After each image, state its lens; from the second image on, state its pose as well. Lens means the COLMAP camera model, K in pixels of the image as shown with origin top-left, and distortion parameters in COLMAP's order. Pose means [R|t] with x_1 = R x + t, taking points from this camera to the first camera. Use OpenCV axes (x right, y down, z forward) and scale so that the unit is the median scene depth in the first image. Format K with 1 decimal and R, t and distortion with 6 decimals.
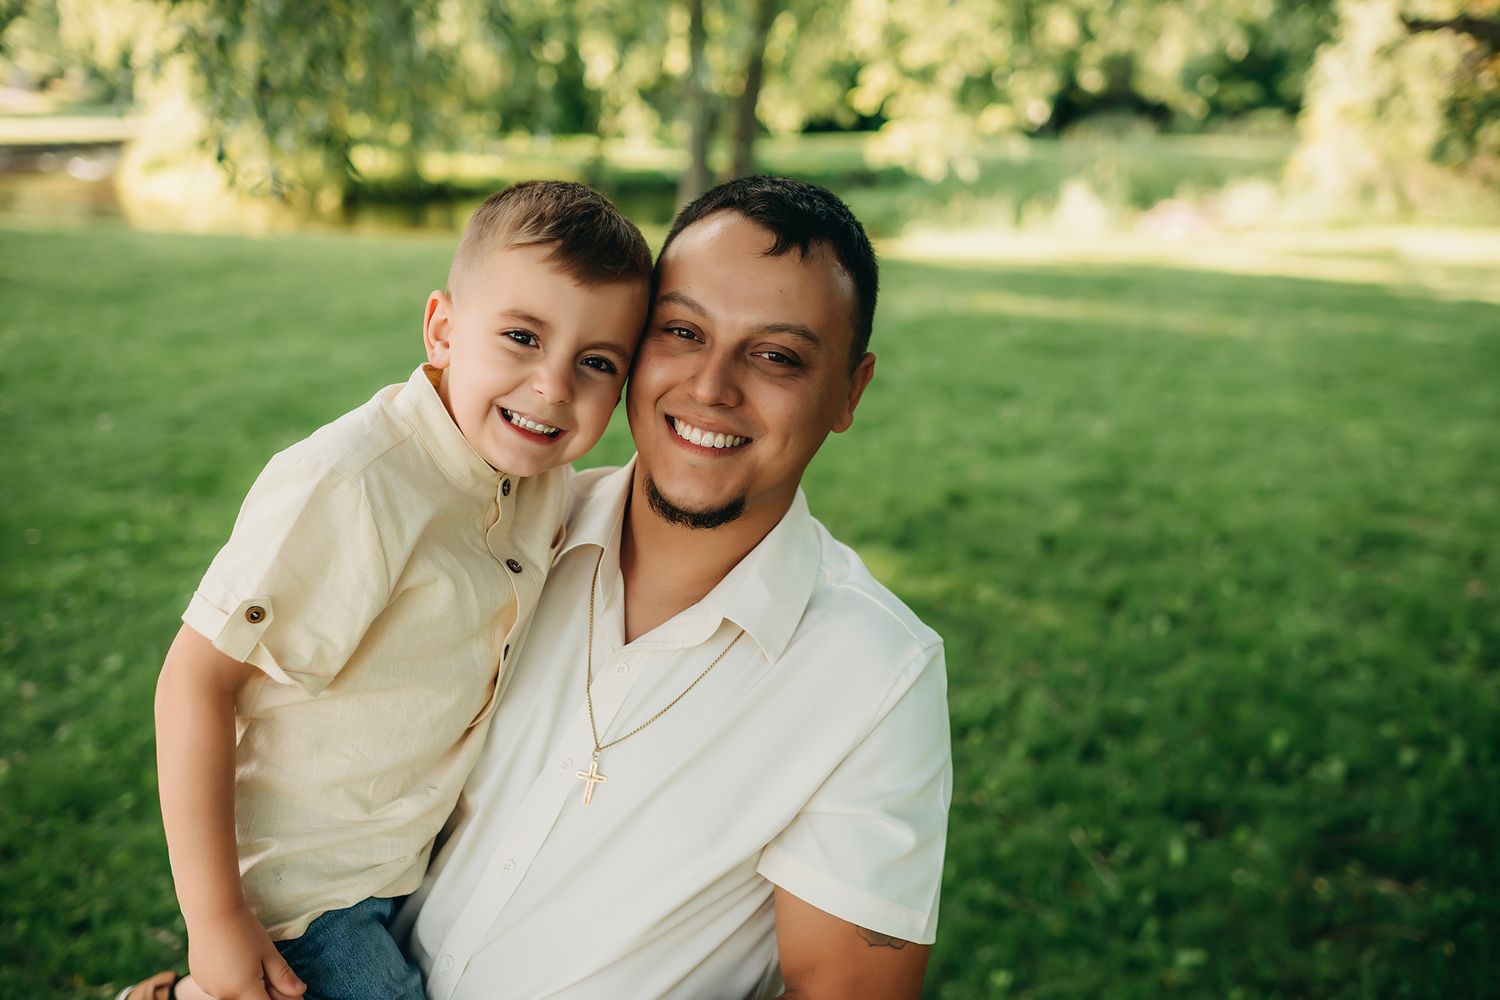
lens RADIAL K [[1532.1, 0, 790.5], [0, 1532.1, 498.9], [0, 0, 1]] dist [-0.037397, 0.038552]
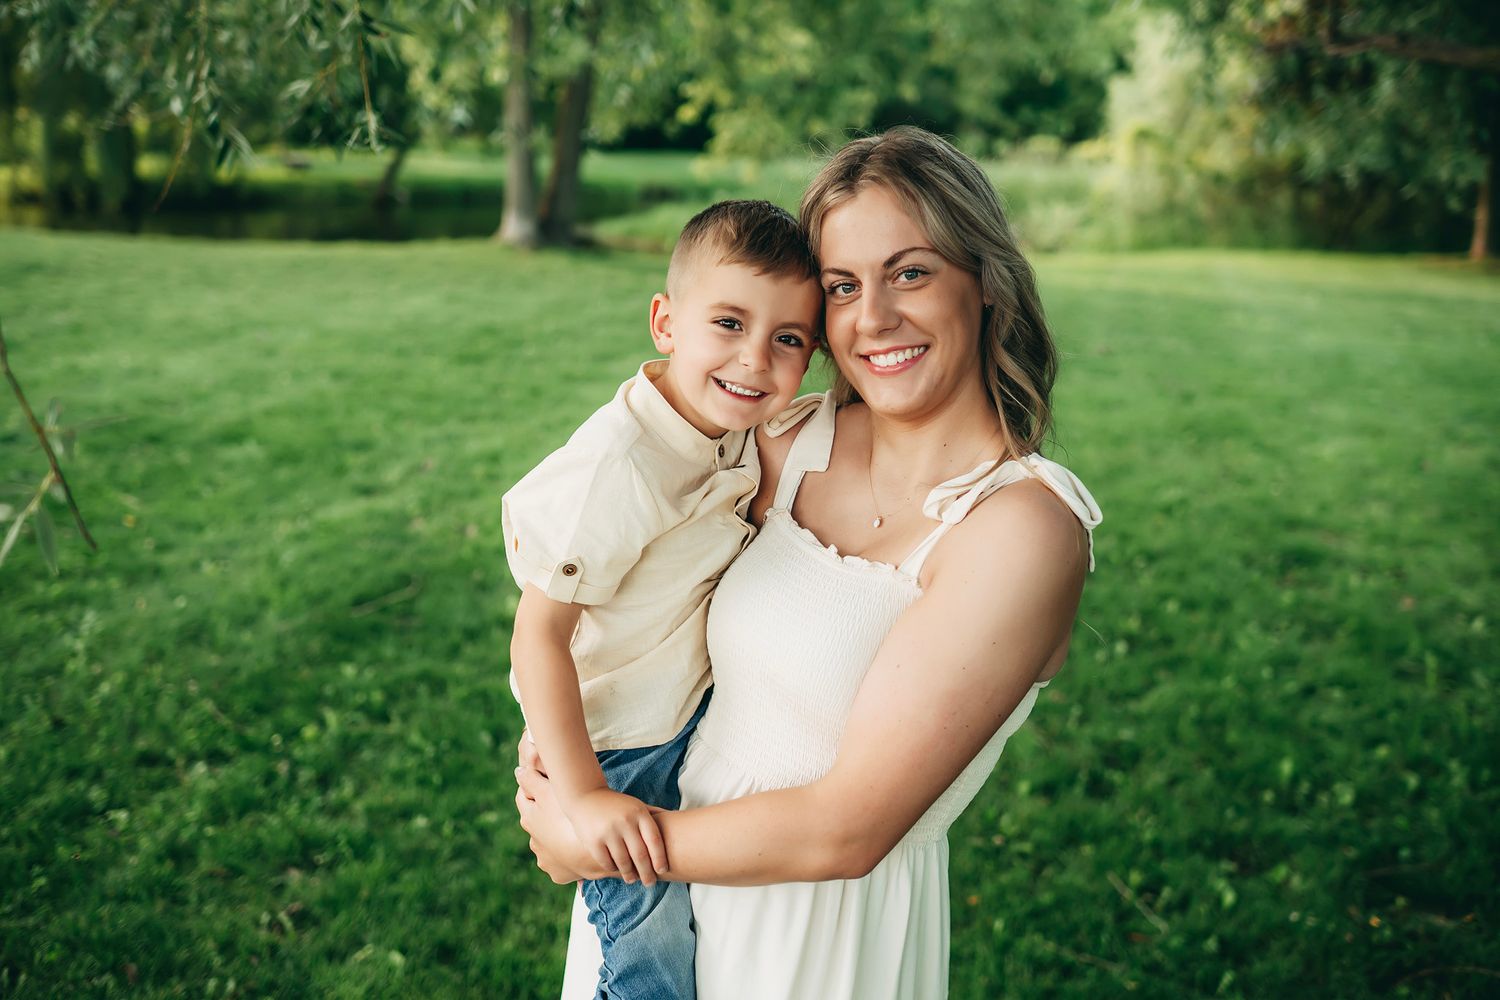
lens RADIAL K [[1532.1, 0, 790.5], [0, 1532.1, 498.9], [0, 0, 1]] dist [-0.037397, 0.038552]
pose [[0.990337, -0.005927, 0.138555, -0.087034], [0.007544, 0.999909, -0.011151, -0.002215], [-0.138476, 0.012089, 0.990292, 0.061497]]
